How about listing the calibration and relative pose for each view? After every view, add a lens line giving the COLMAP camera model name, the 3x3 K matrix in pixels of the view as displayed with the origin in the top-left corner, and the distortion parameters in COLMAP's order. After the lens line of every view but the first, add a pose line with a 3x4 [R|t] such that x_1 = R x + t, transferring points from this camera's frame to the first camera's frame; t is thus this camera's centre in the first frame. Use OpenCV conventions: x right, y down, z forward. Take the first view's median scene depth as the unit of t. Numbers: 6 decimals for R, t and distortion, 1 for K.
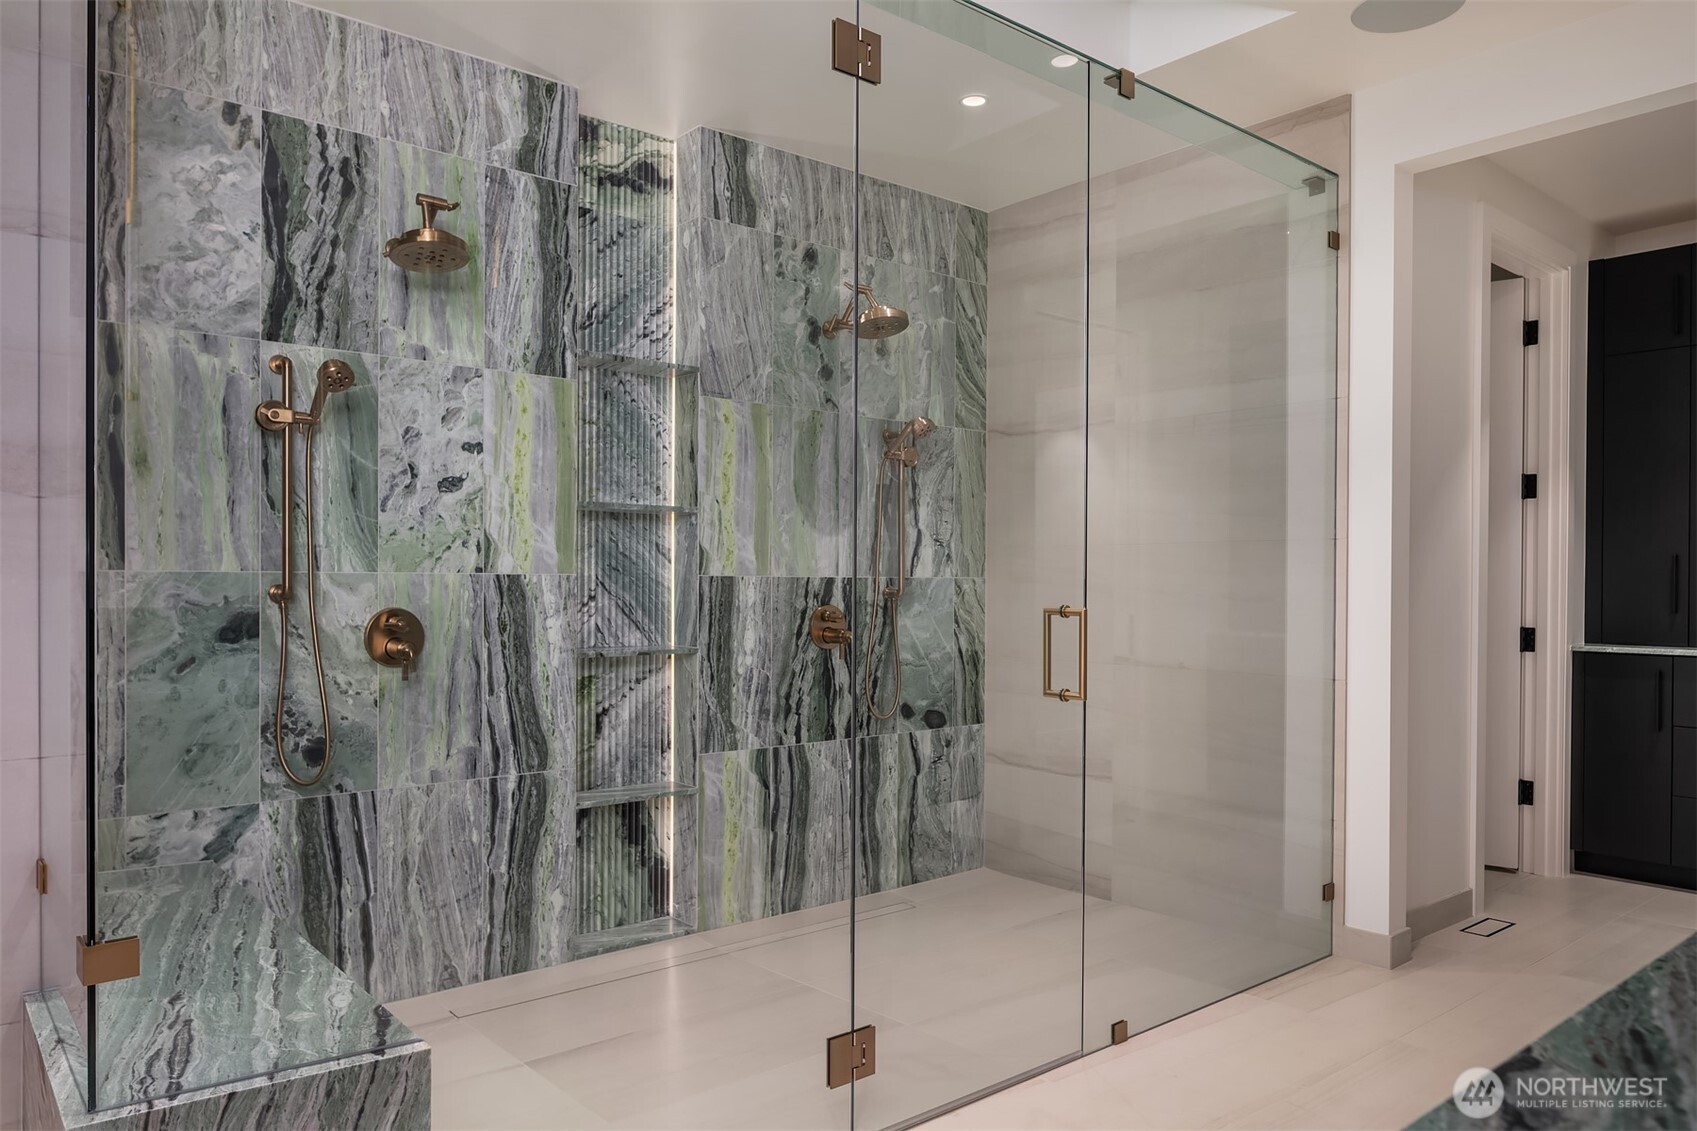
lens RADIAL K [[1149.4, 0, 848.2], [0, 1149.4, 577.7], [0, 0, 1]] dist [-0.000596, 0.000893]
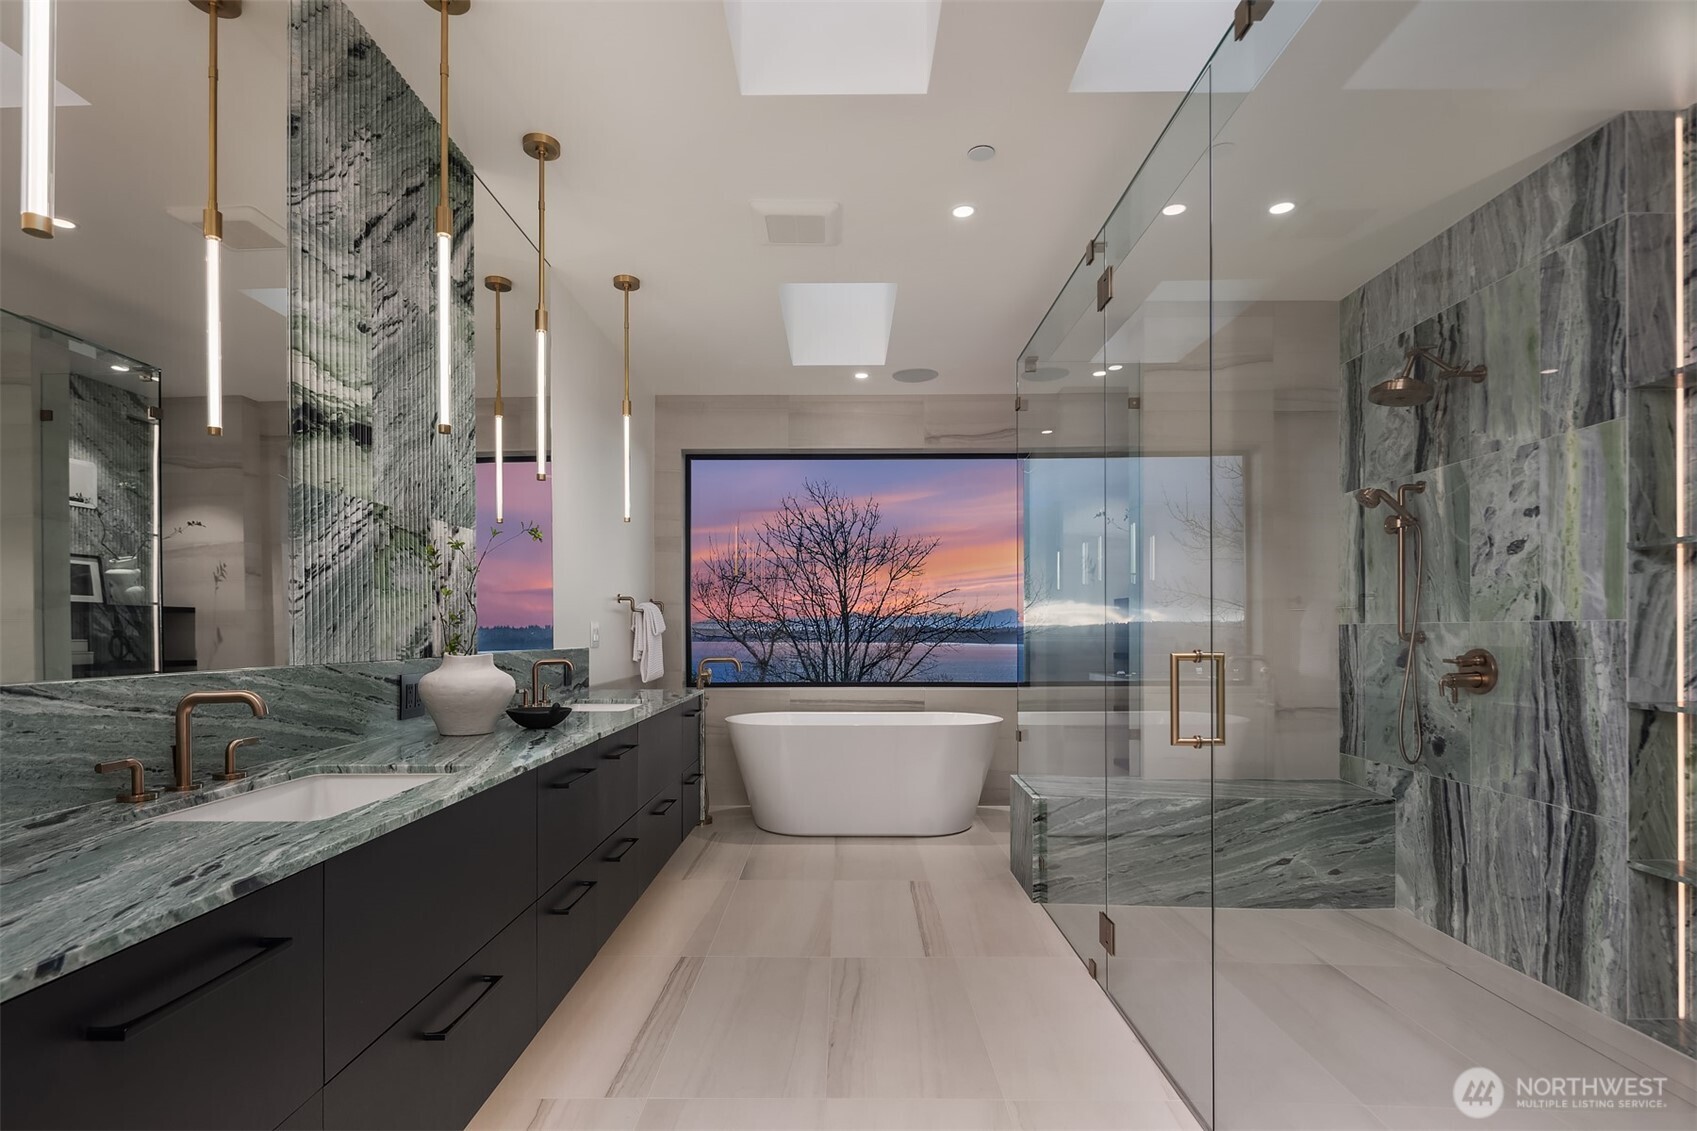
lens RADIAL K [[815.2, 0, 835.9], [0, 815.2, 630.5], [0, 0, 1]] dist [0.001684, 0.000412]
pose [[-0.642558, -0.007025, -0.766205, 0.743437], [-0.003145, 0.999974, -0.006531, 0.013094], [0.766231, -0.001787, -0.642563, 0.983954]]
